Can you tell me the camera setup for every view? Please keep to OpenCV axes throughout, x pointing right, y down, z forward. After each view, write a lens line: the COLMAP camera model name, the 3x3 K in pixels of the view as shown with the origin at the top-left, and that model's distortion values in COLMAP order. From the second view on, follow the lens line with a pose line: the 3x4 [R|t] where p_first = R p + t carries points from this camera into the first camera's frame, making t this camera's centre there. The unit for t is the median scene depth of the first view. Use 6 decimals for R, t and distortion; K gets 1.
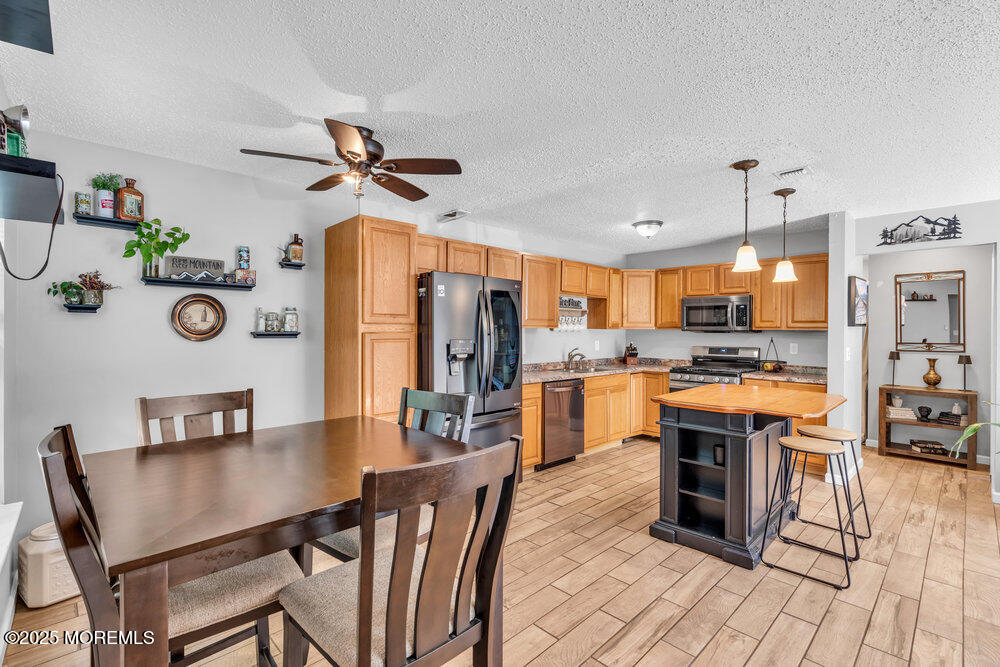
lens RADIAL K [[455.7, 0, 504.0], [0, 455.7, 328.5], [0, 0, 1]] dist [-0.008558, 0.002372]
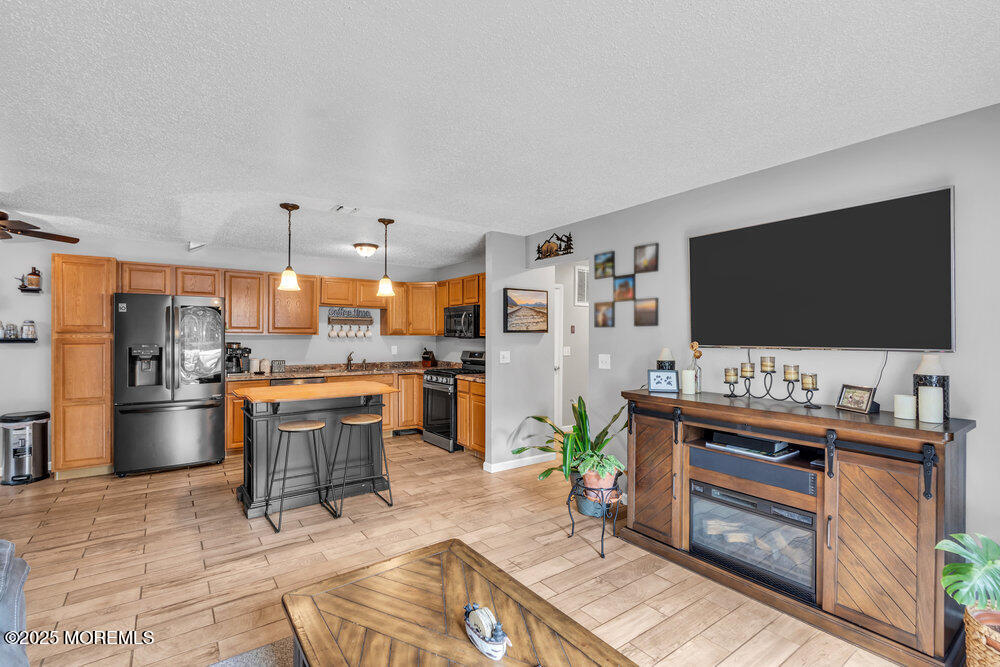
lens RADIAL K [[455.7, 0, 505.5], [0, 455.7, 336.8], [0, 0, 1]] dist [-0.008558, 0.002372]
pose [[0.990328, -0.003379, -0.138704, 0.829553], [0.003601, 0.999993, 0.001353, 0.003942], [0.138699, -0.001839, 0.990333, -0.111746]]
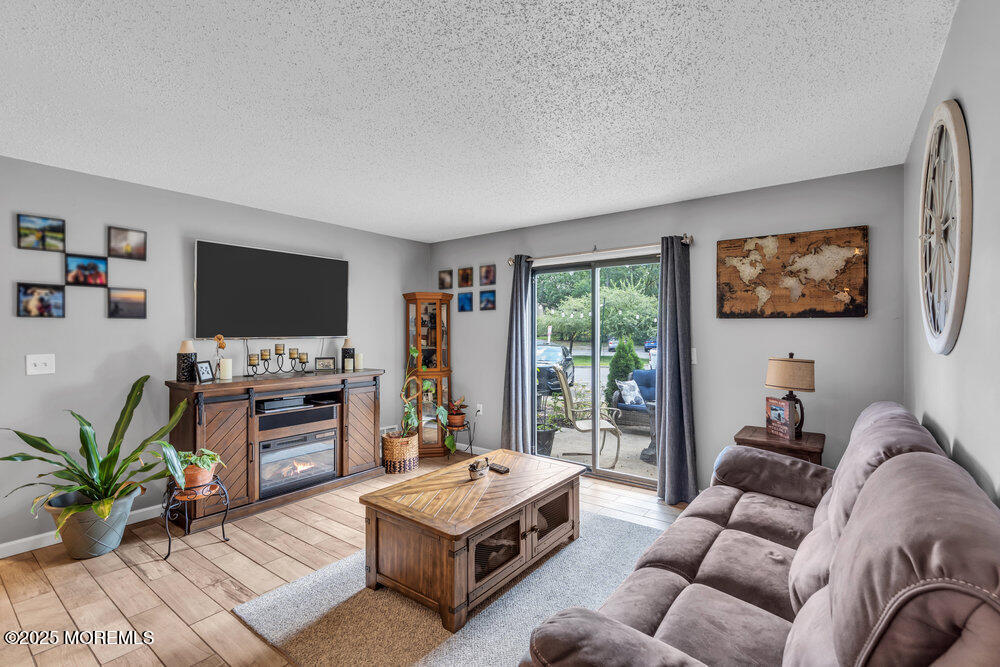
lens RADIAL K [[455.7, 0, 502.4], [0, 455.7, 329.5], [0, 0, 1]] dist [-0.008558, 0.002372]
pose [[-0.156547, -0.002975, 0.987666, 0.174013], [-0.002156, 0.999994, 0.002670, 0.001230], [-0.987668, -0.001712, -0.156553, 0.232295]]
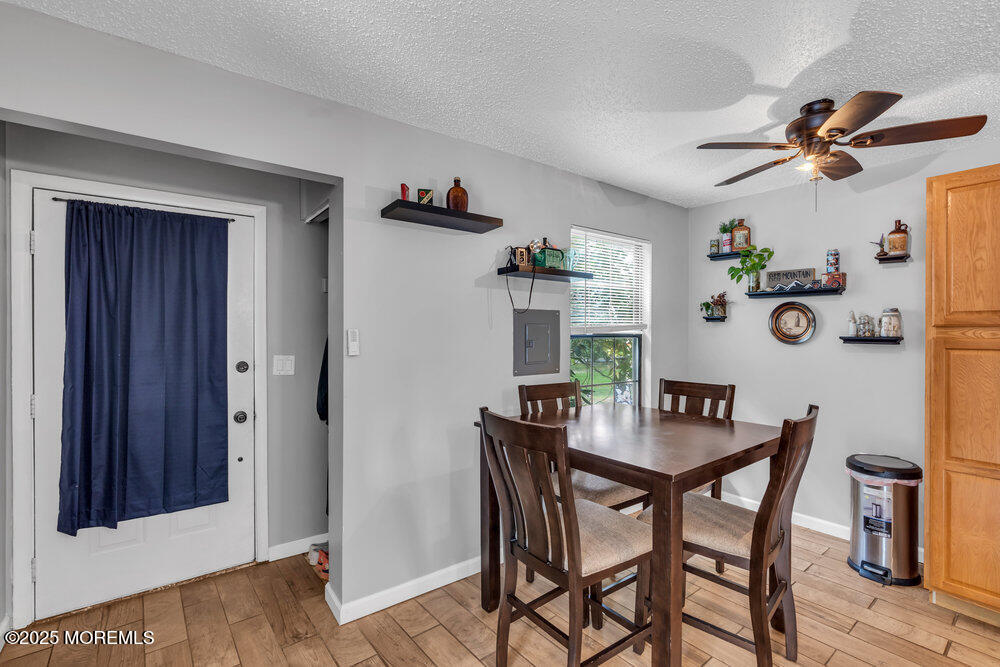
lens RADIAL K [[455.7, 0, 499.5], [0, 455.7, 332.0], [0, 0, 1]] dist [-0.008558, 0.002372]
pose [[-0.111591, -0.004269, -0.993745, 0.327705], [-0.002783, 0.999988, -0.003984, 0.002400], [0.993750, 0.002321, -0.111601, 0.267799]]
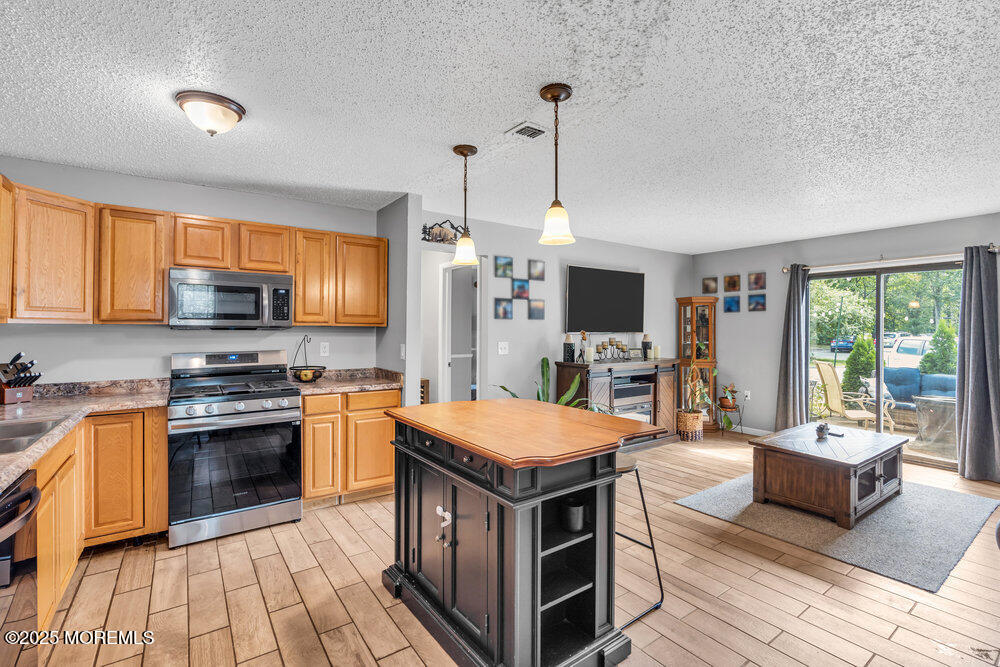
lens RADIAL K [[455.7, 0, 500.7], [0, 455.7, 325.7], [0, 0, 1]] dist [-0.008558, 0.002372]
pose [[0.146472, 0.000337, 0.989215, -0.115889], [-0.004577, 0.999989, 0.000337, 0.001892], [-0.989204, -0.004577, 0.146472, 0.622735]]
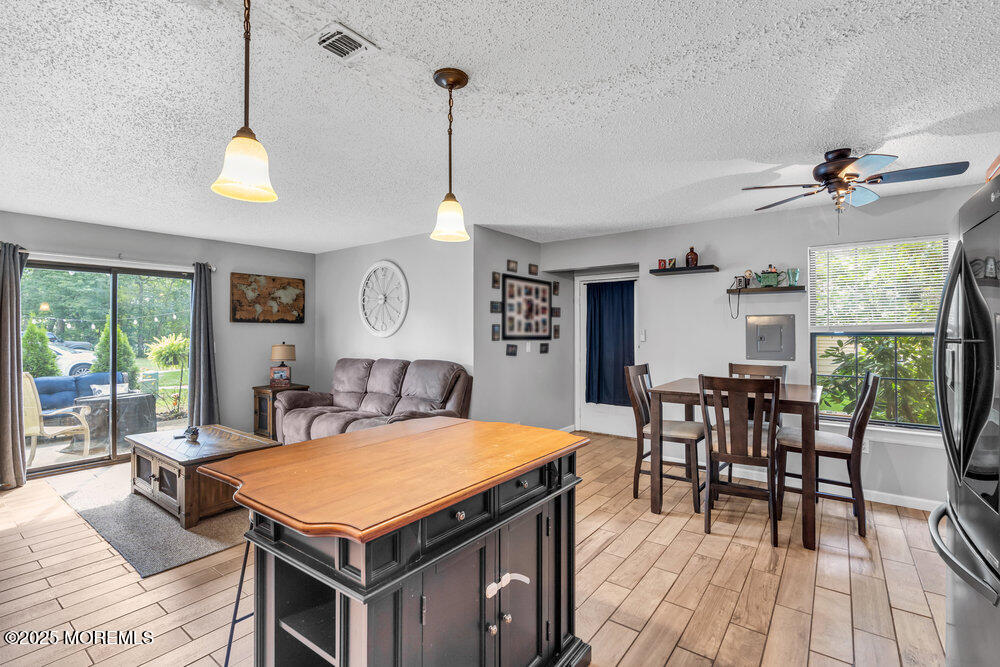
lens RADIAL K [[455.7, 0, 507.4], [0, 455.7, 325.7], [0, 0, 1]] dist [-0.008558, 0.002372]
pose [[-0.987125, -0.007156, -0.159789, 0.352776], [-0.005213, 0.999907, -0.012578, 0.004328], [0.159865, -0.011583, -0.987071, 1.053605]]
